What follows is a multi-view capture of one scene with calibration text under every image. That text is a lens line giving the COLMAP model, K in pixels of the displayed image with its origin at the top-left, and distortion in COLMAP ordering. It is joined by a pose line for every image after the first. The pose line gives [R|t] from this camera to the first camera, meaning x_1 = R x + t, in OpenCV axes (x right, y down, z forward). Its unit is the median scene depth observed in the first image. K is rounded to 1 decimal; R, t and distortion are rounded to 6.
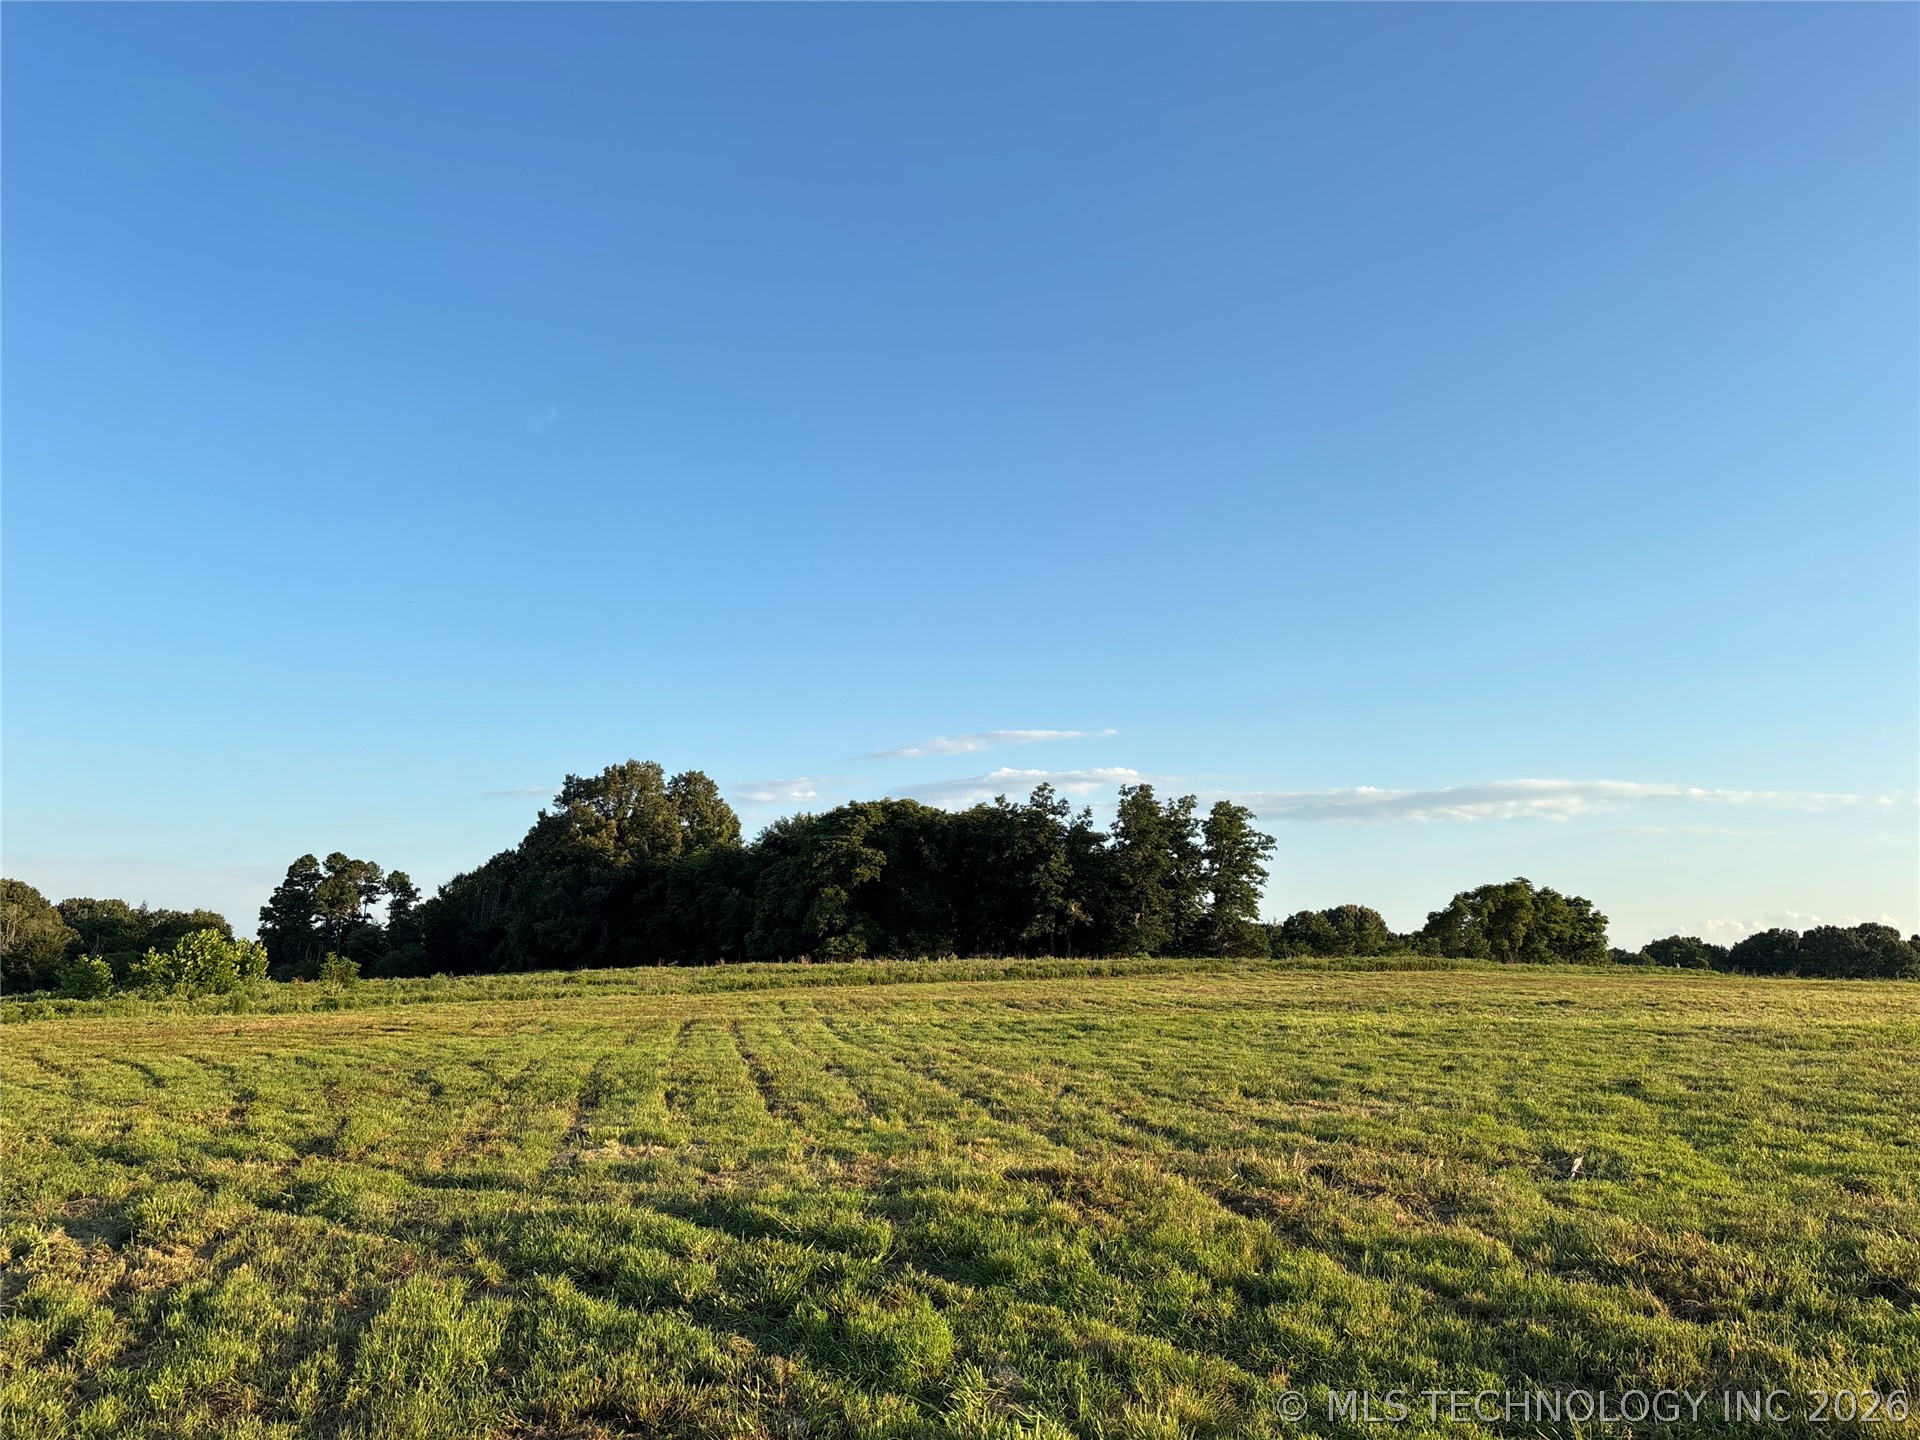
lens RADIAL K [[1452.6, 0, 947.7], [0, 1452.6, 695.2], [0, 0, 1]] dist [0.060611, -0.063114]
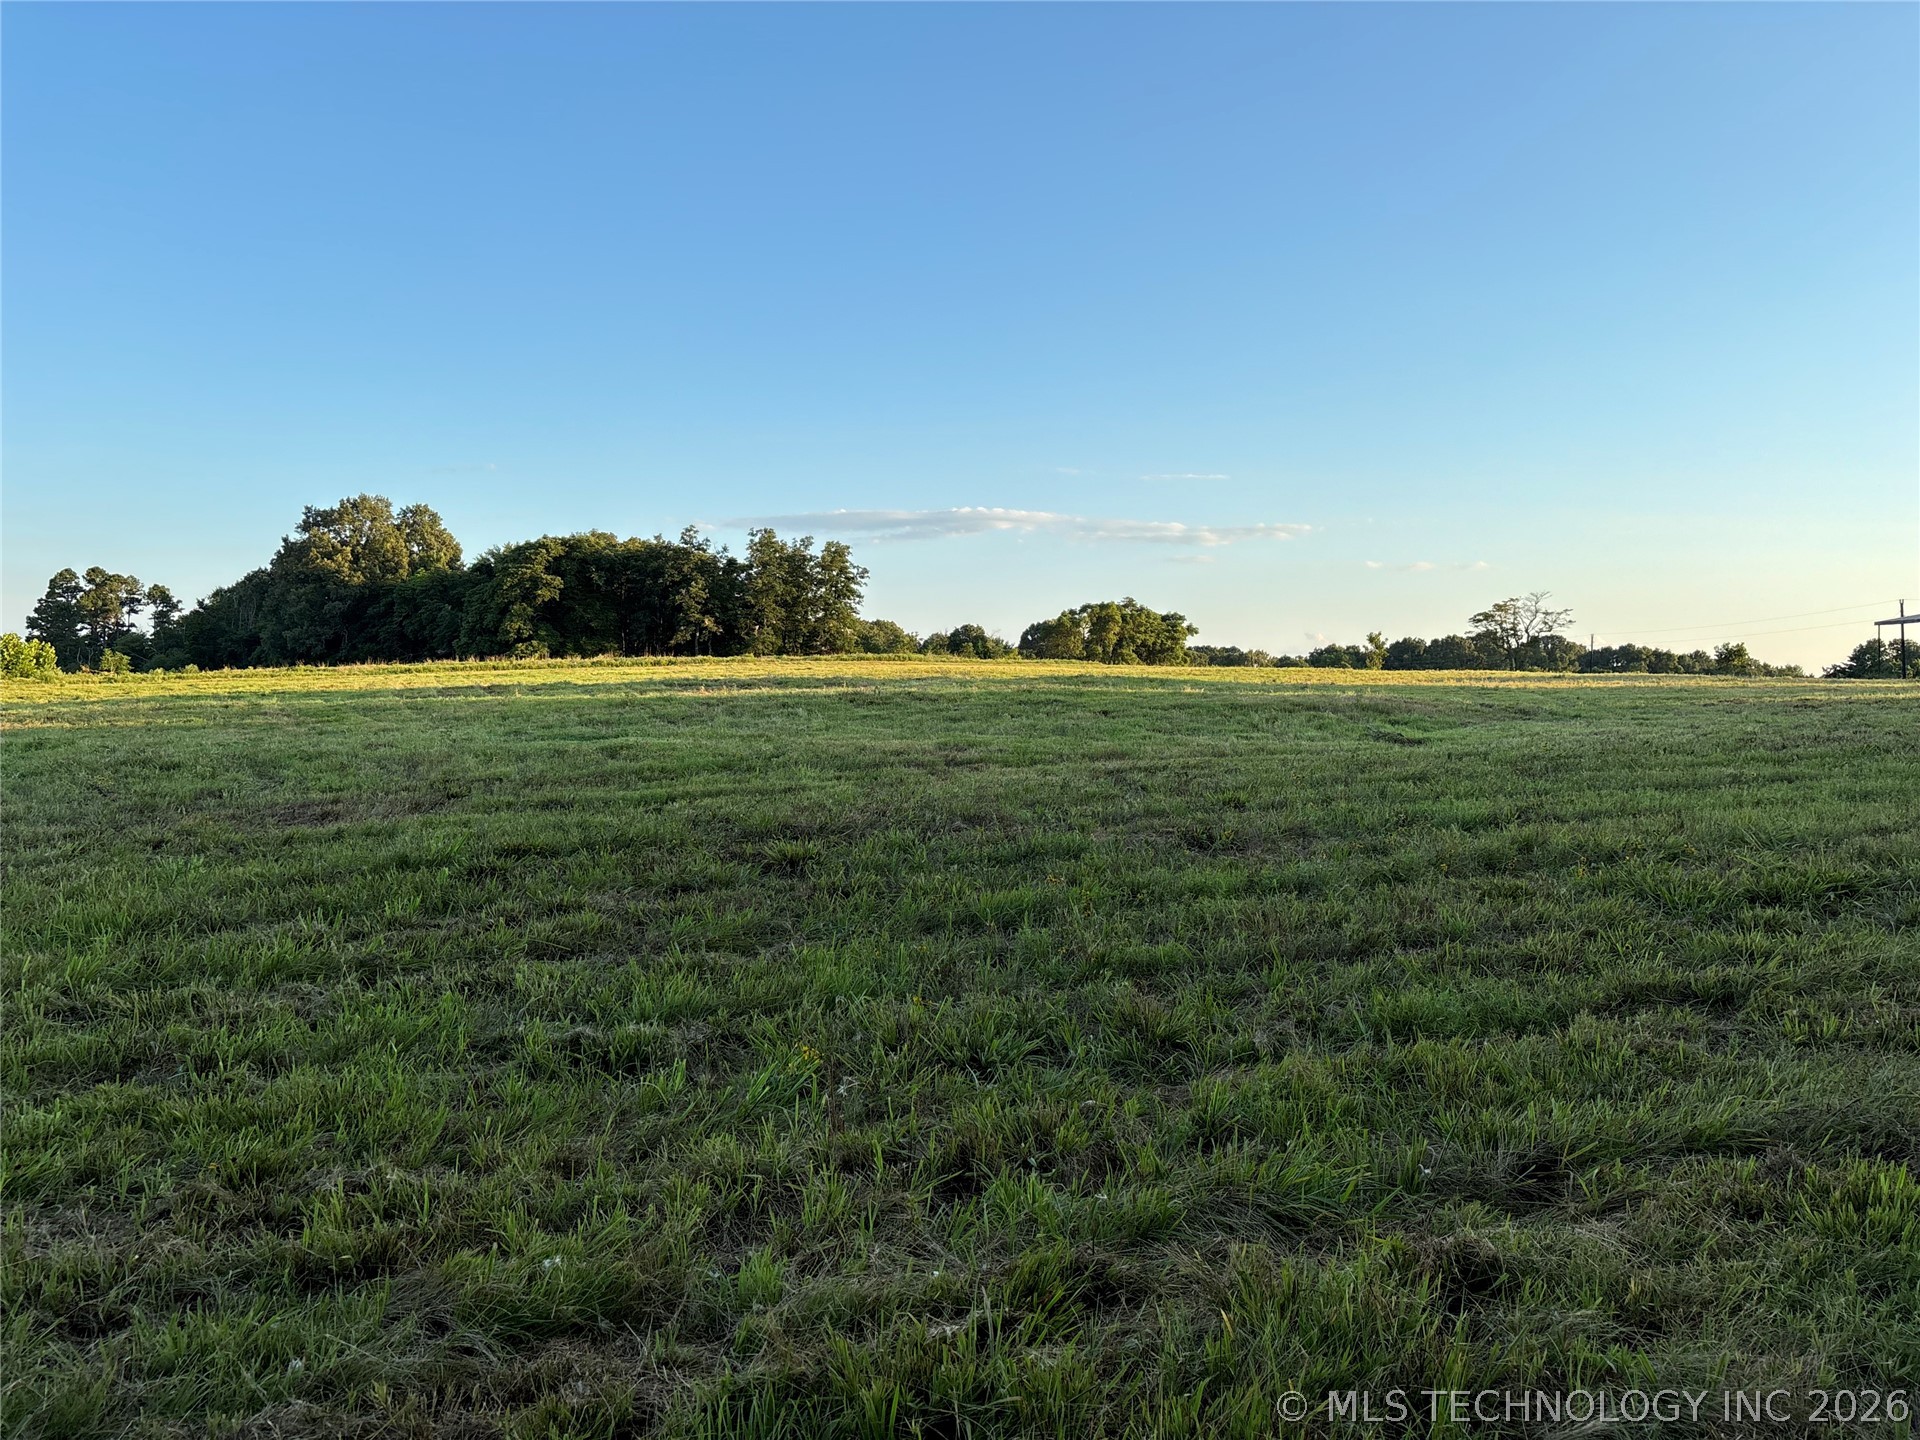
lens RADIAL K [[1452.6, 0, 971.9], [0, 1452.6, 707.5], [0, 0, 1]] dist [0.060611, -0.063114]
pose [[0.989458, -0.005732, 0.144708, 0.095231], [-0.023620, 0.979450, 0.200298, -0.035109], [-0.142883, -0.201604, 0.968989, -0.243144]]
